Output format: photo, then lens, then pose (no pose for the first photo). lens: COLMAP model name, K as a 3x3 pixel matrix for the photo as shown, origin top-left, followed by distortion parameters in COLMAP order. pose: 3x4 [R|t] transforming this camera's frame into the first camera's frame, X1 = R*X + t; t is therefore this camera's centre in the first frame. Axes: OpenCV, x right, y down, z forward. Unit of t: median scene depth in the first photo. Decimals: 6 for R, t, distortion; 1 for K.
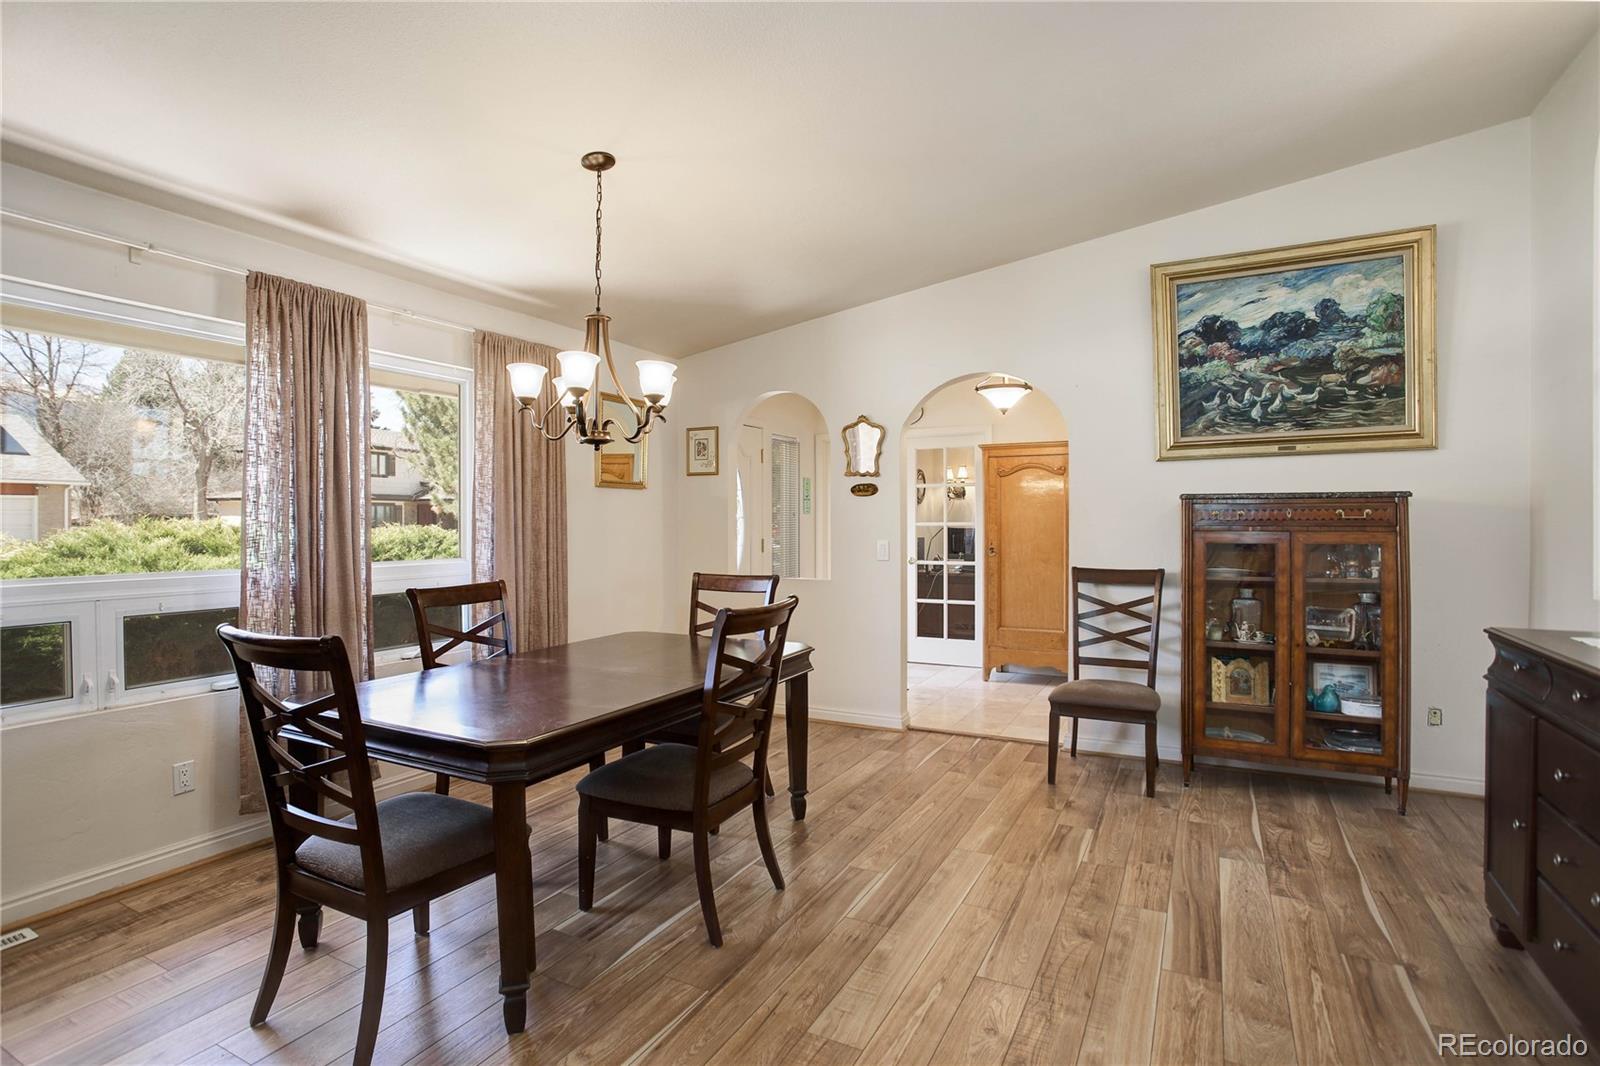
lens RADIAL K [[777.2, 0, 798.5], [0, 777.2, 536.3], [0, 0, 1]] dist [-0.028162, 0.010498]
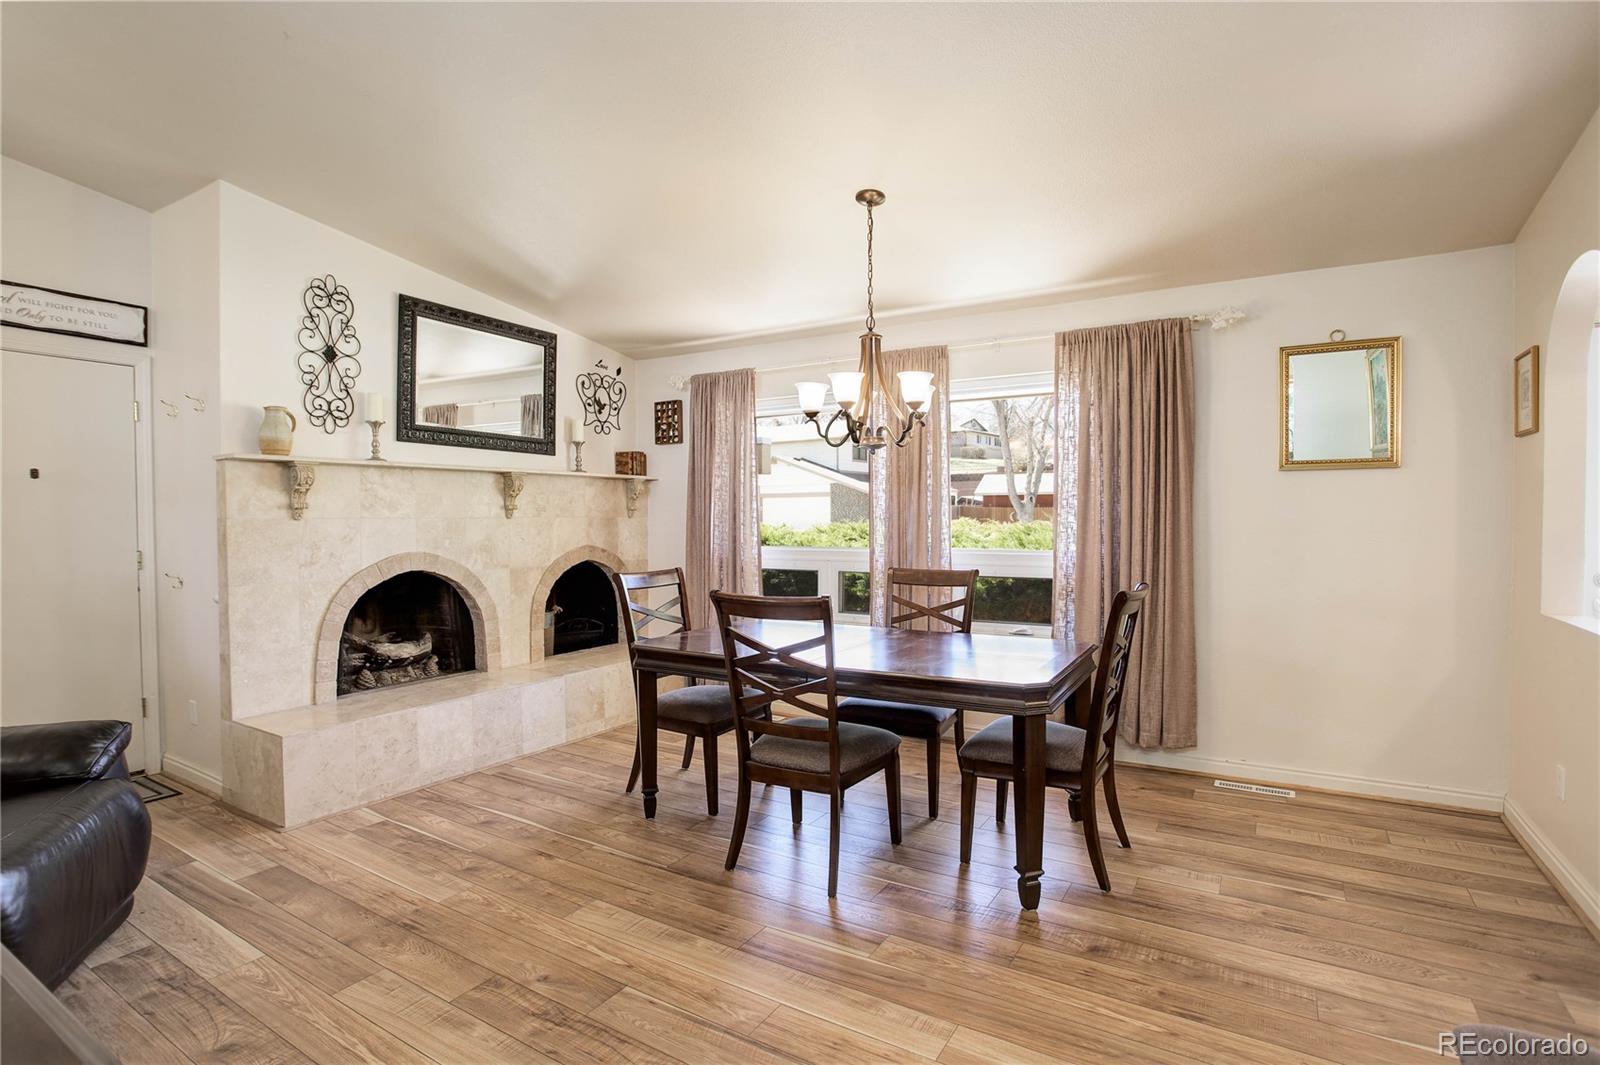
lens RADIAL K [[777.2, 0, 800.2], [0, 777.2, 527.4], [0, 0, 1]] dist [-0.028162, 0.010498]
pose [[-0.048713, 0.033201, -0.998261, 0.860963], [0.007880, 0.999429, 0.032855, -0.050307], [0.998782, -0.006266, -0.048946, 0.901225]]
